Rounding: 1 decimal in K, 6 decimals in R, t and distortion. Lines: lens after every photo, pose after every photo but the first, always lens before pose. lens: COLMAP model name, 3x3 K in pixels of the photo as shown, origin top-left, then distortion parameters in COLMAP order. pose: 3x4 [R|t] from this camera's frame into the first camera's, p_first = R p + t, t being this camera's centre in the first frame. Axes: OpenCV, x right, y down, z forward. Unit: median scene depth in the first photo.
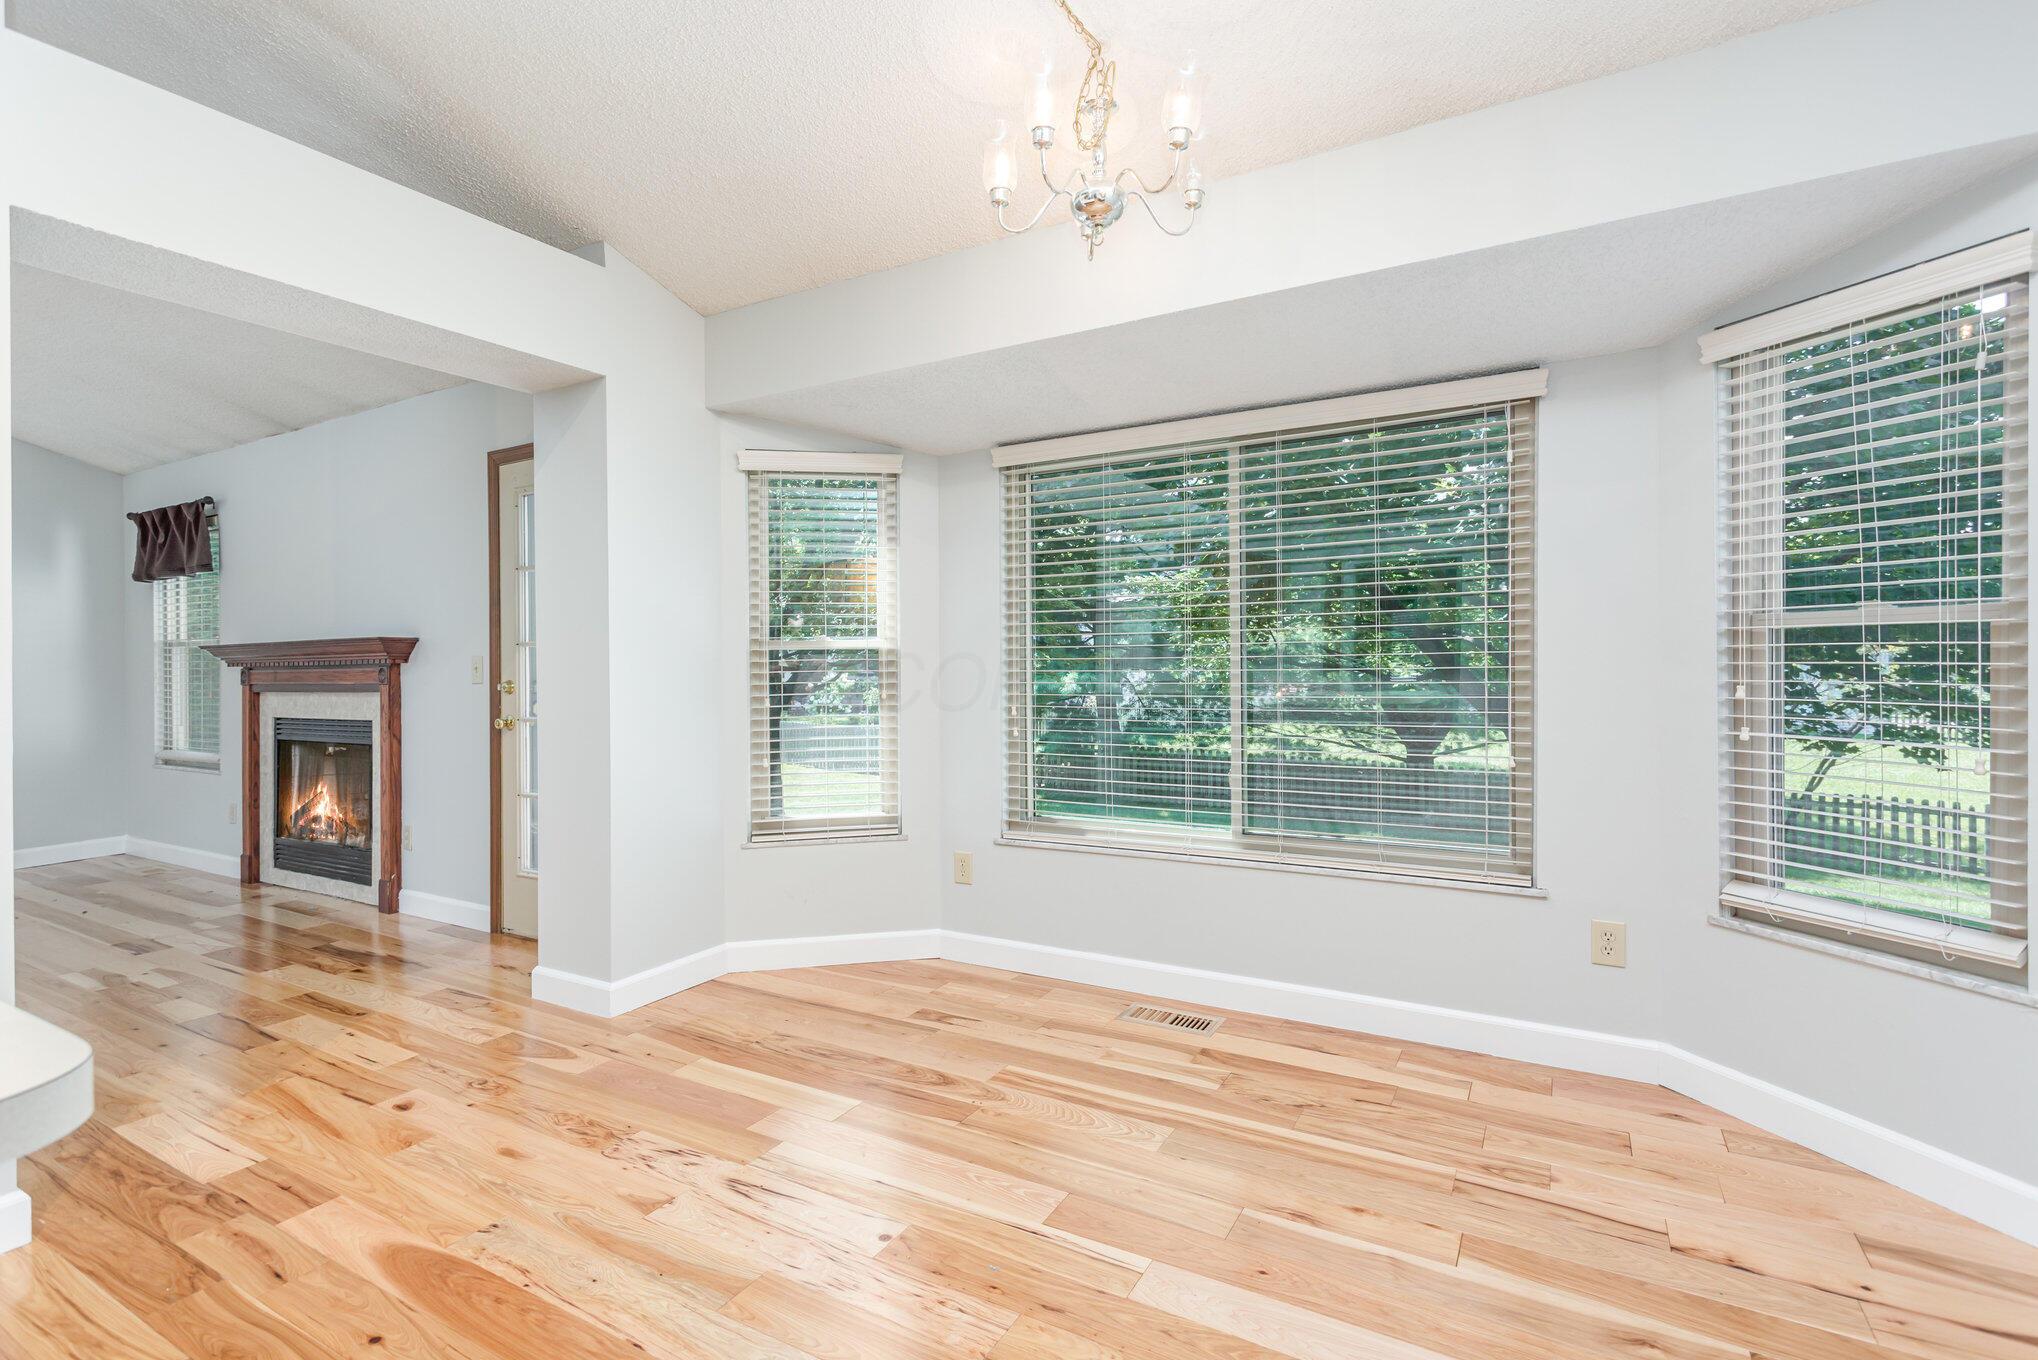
lens RADIAL K [[958.3, 0, 1019.2], [0, 958.3, 669.8], [0, 0, 1]] dist [0.002740, 0.000341]
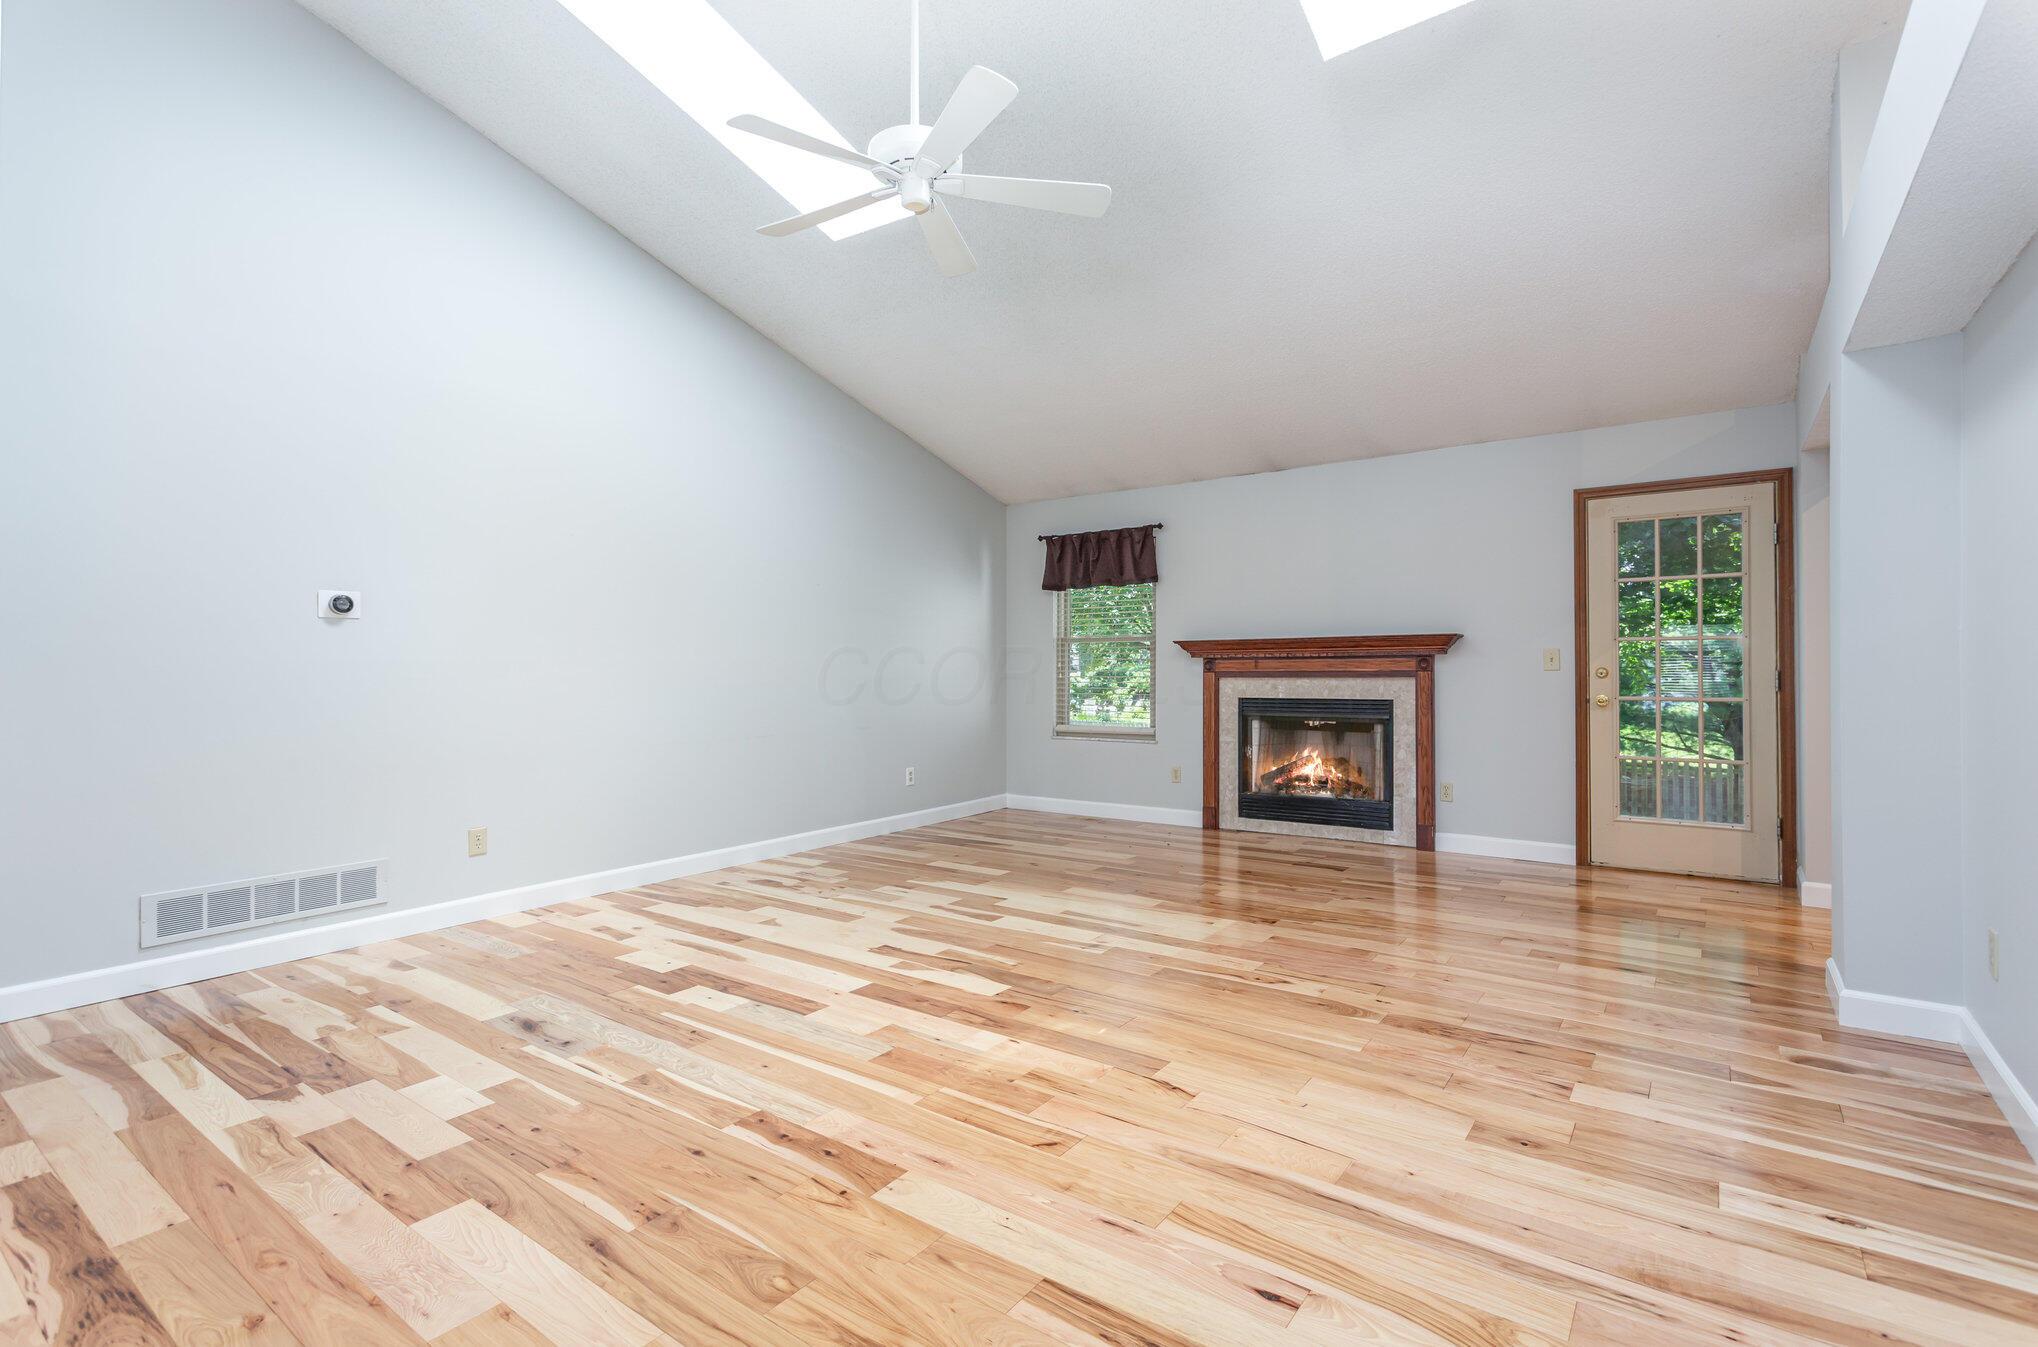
lens RADIAL K [[963.7, 0, 1019.0], [0, 963.7, 673.5], [0, 0, 1]] dist [-0.002389, -0.000626]
pose [[0.994494, 0.009426, -0.104365, -0.934380], [-0.009471, 0.999955, 0.000066, 0.020641], [0.104361, 0.000922, 0.994539, -0.285023]]
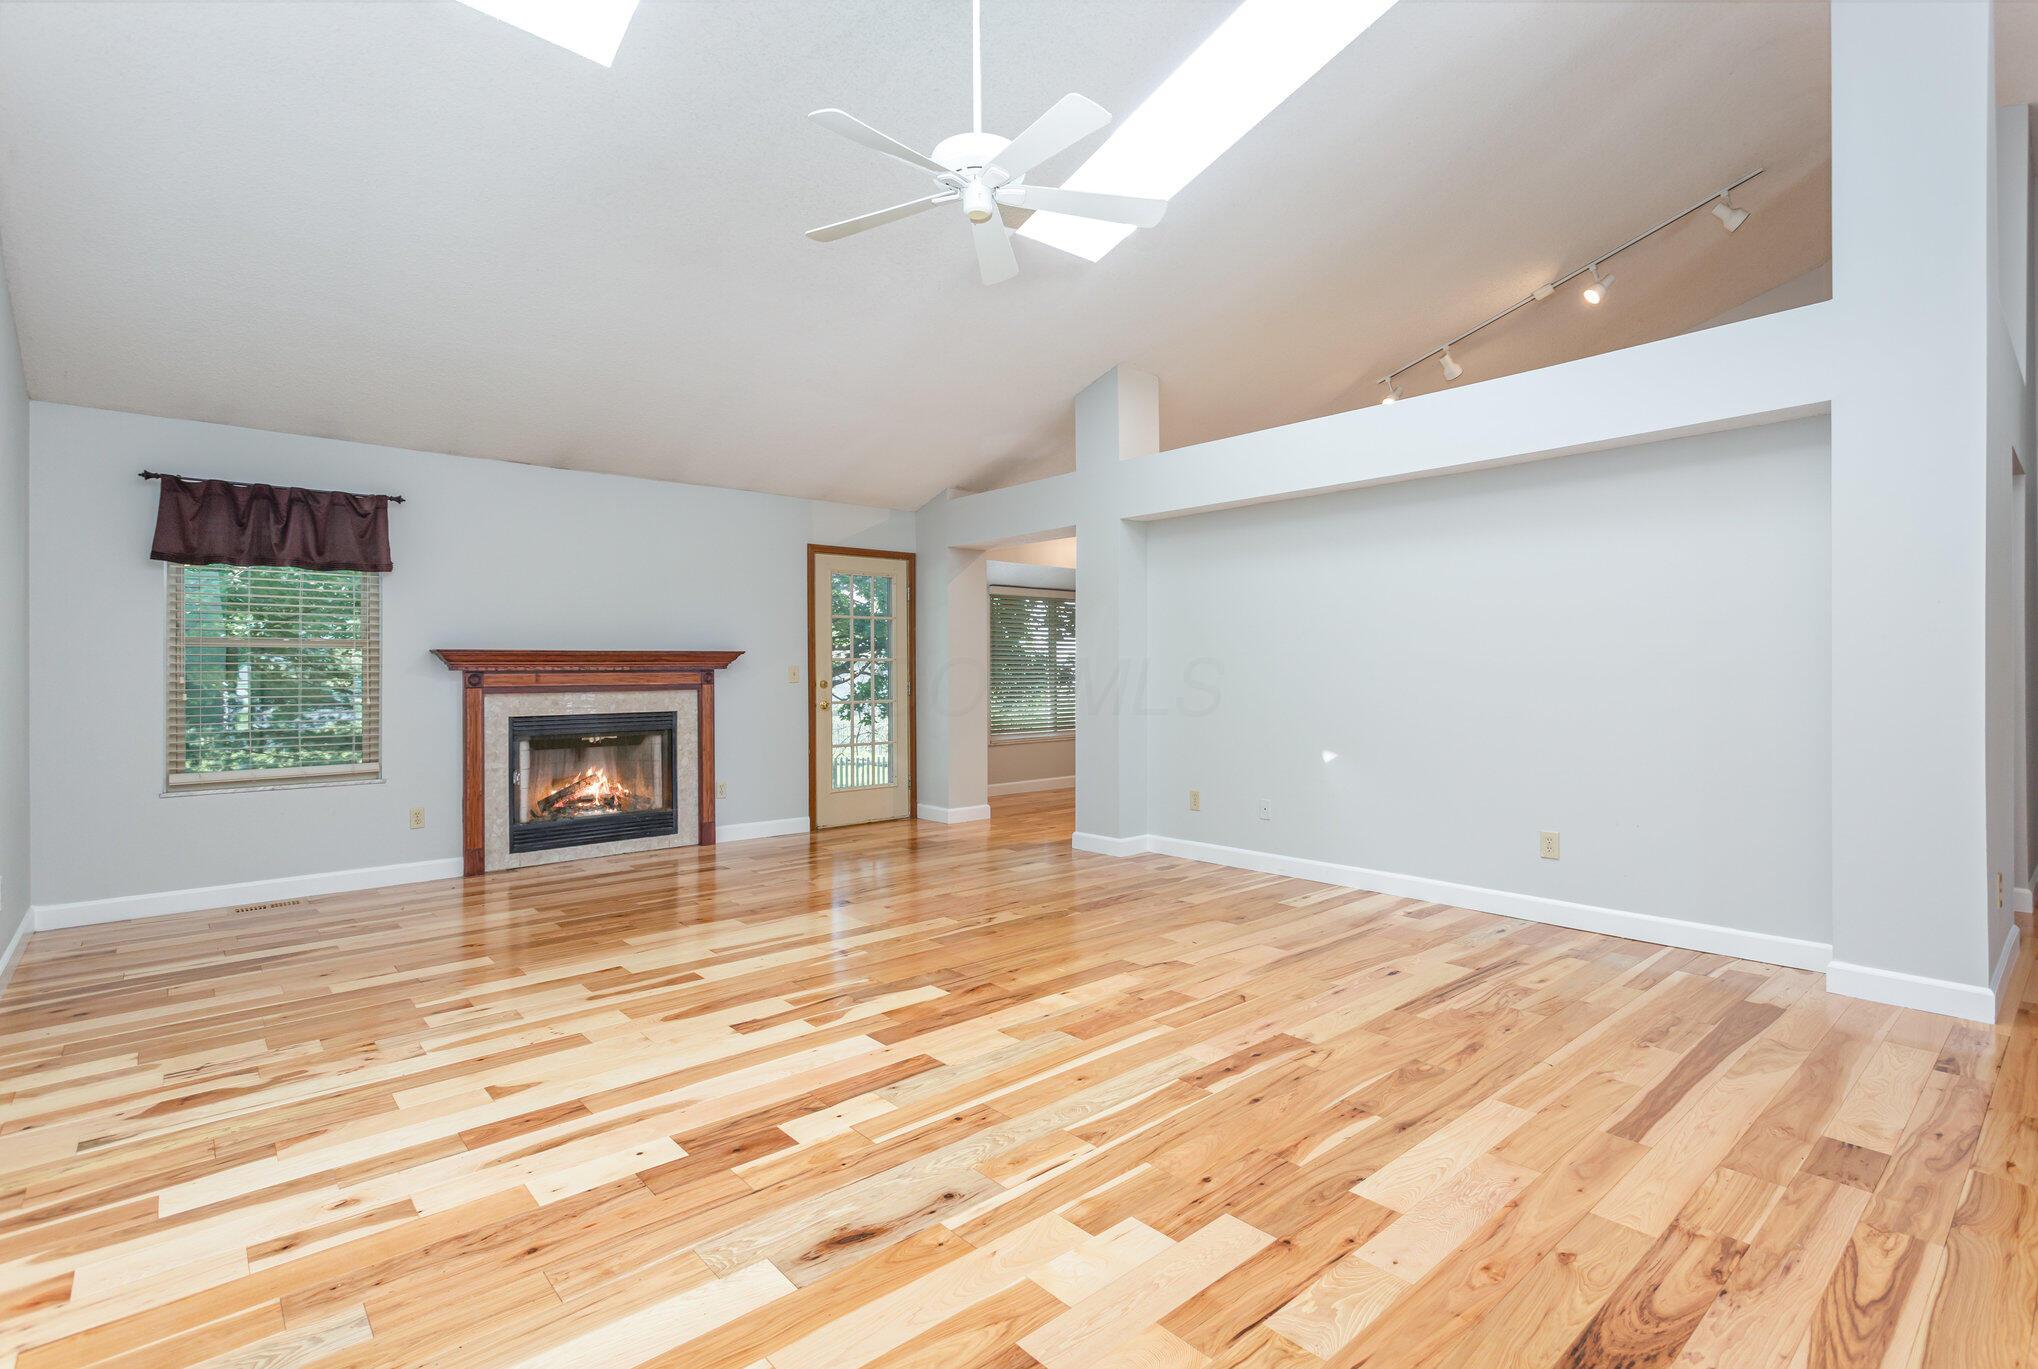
lens RADIAL K [[972.5, 0, 1019.0], [0, 972.5, 684.5], [0, 0, 1]] dist [-0.003346, -0.000150]
pose [[0.314971, 0.001941, 0.949099, -1.653590], [0.012787, 0.999898, -0.006288, 0.027223], [-0.949015, 0.014116, 0.314914, 0.098733]]
